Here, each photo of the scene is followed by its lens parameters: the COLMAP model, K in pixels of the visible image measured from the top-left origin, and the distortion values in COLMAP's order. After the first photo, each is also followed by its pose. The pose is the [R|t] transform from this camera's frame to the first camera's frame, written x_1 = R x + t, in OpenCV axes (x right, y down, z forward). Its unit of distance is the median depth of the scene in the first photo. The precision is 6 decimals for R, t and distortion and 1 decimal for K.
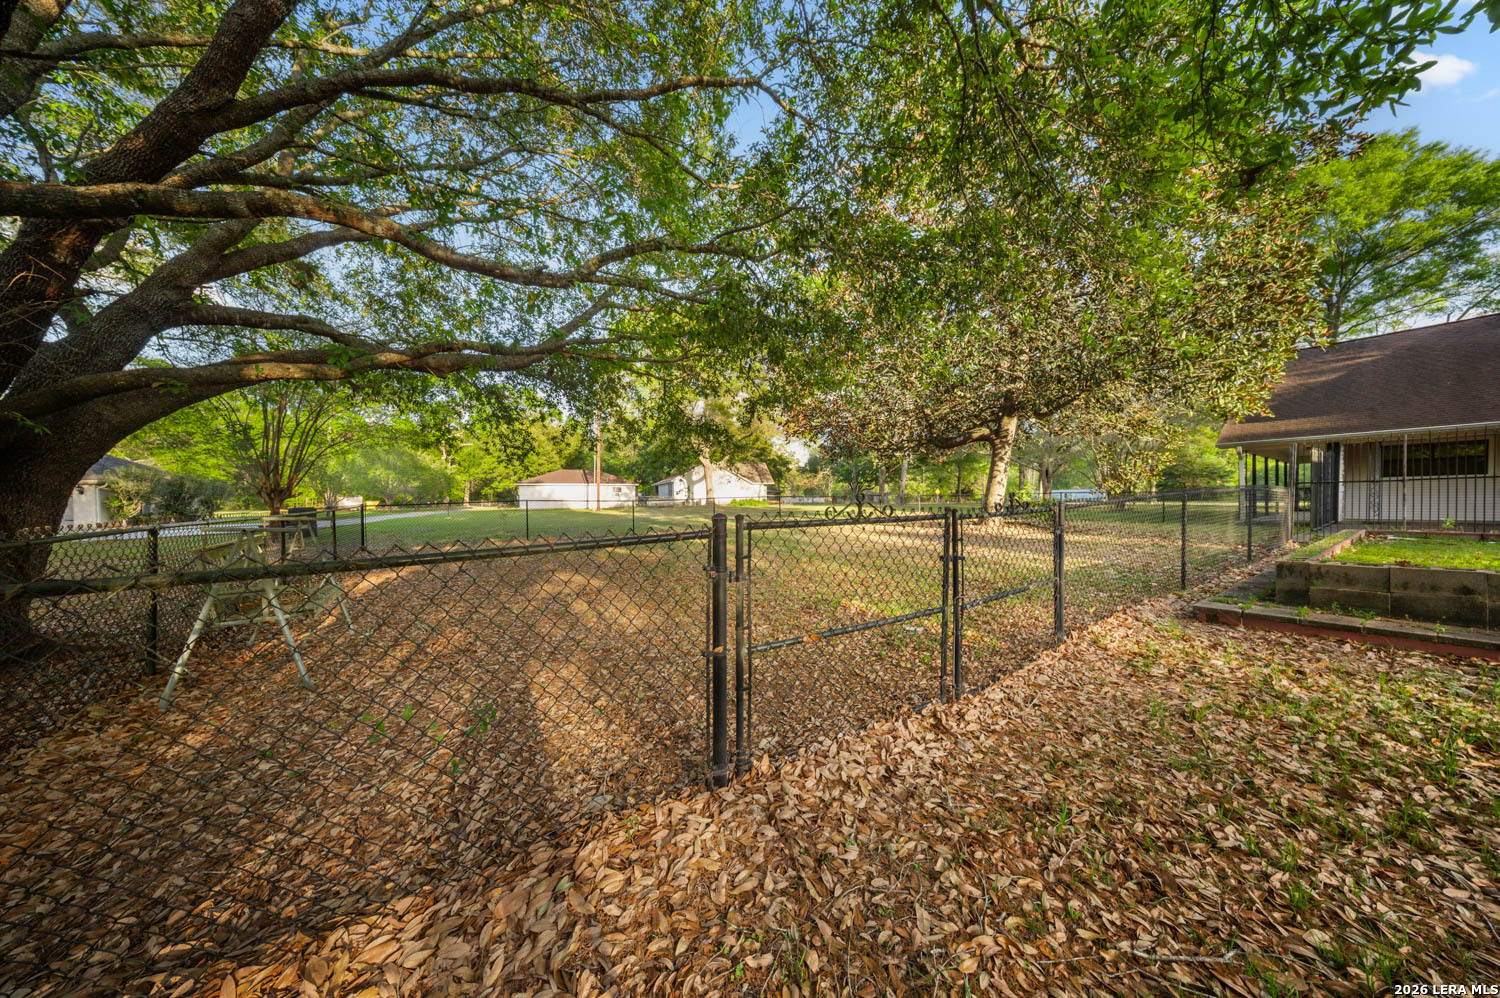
lens RADIAL K [[444.4, 0, 747.8], [0, 444.4, 520.8], [0, 0, 1]] dist [-0.000796, -0.000143]
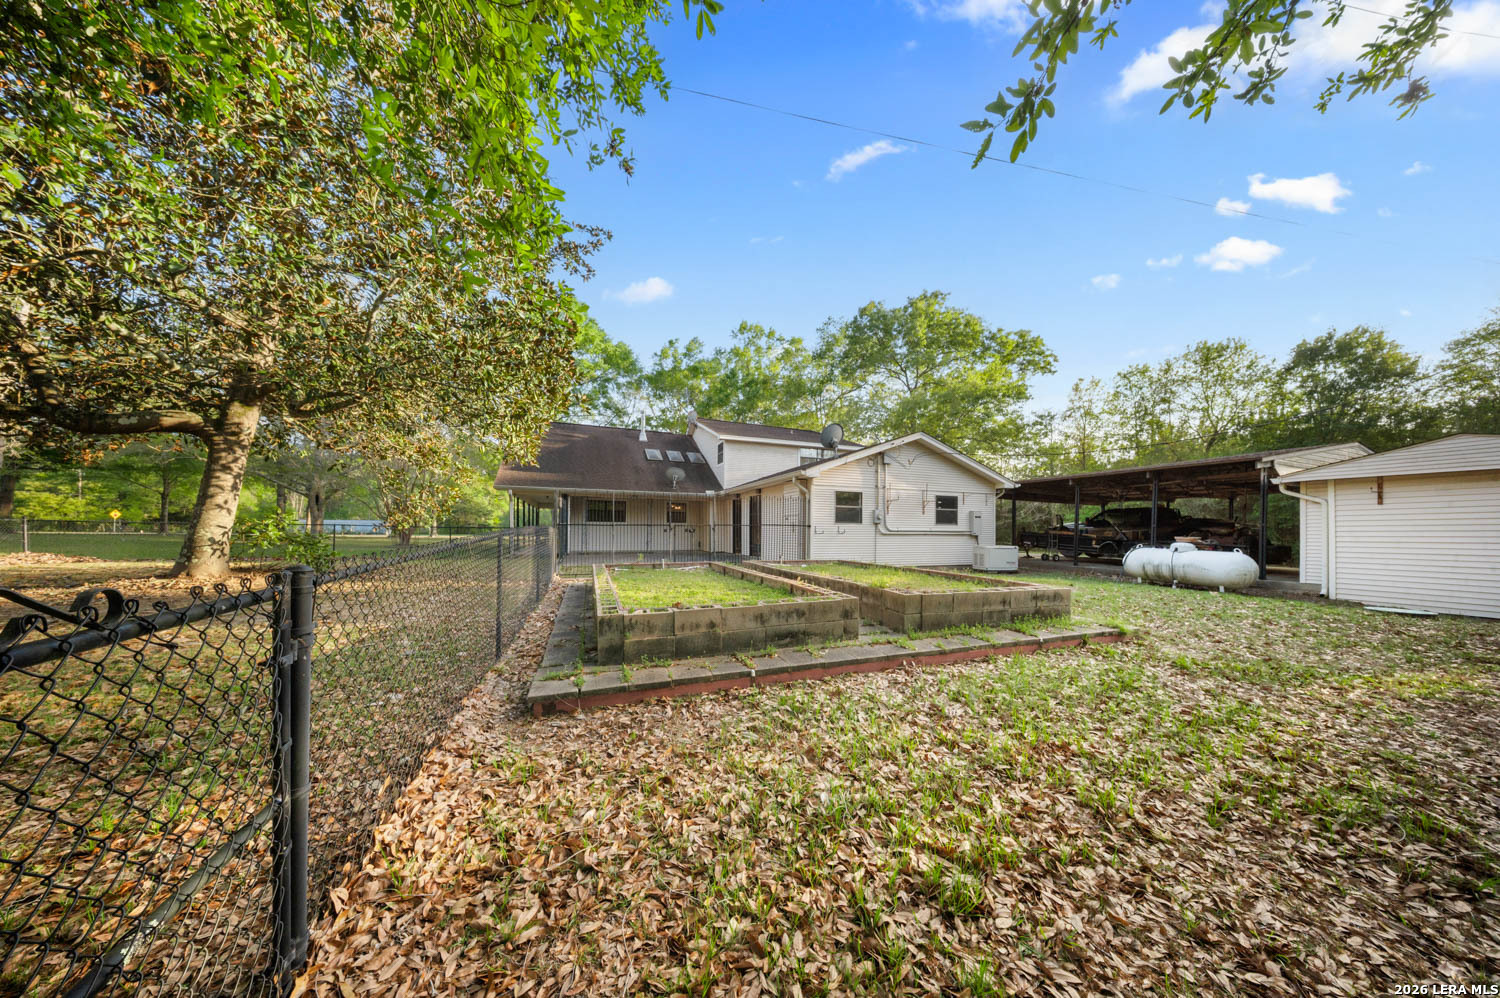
lens RADIAL K [[444.4, 0, 747.8], [0, 444.4, 520.8], [0, 0, 1]] dist [-0.000796, -0.000143]
pose [[0.210503, 0.041408, 0.976716, 0.122097], [0.029573, 0.998376, -0.048700, -0.013714], [-0.977146, 0.039136, 0.208937, 0.161772]]
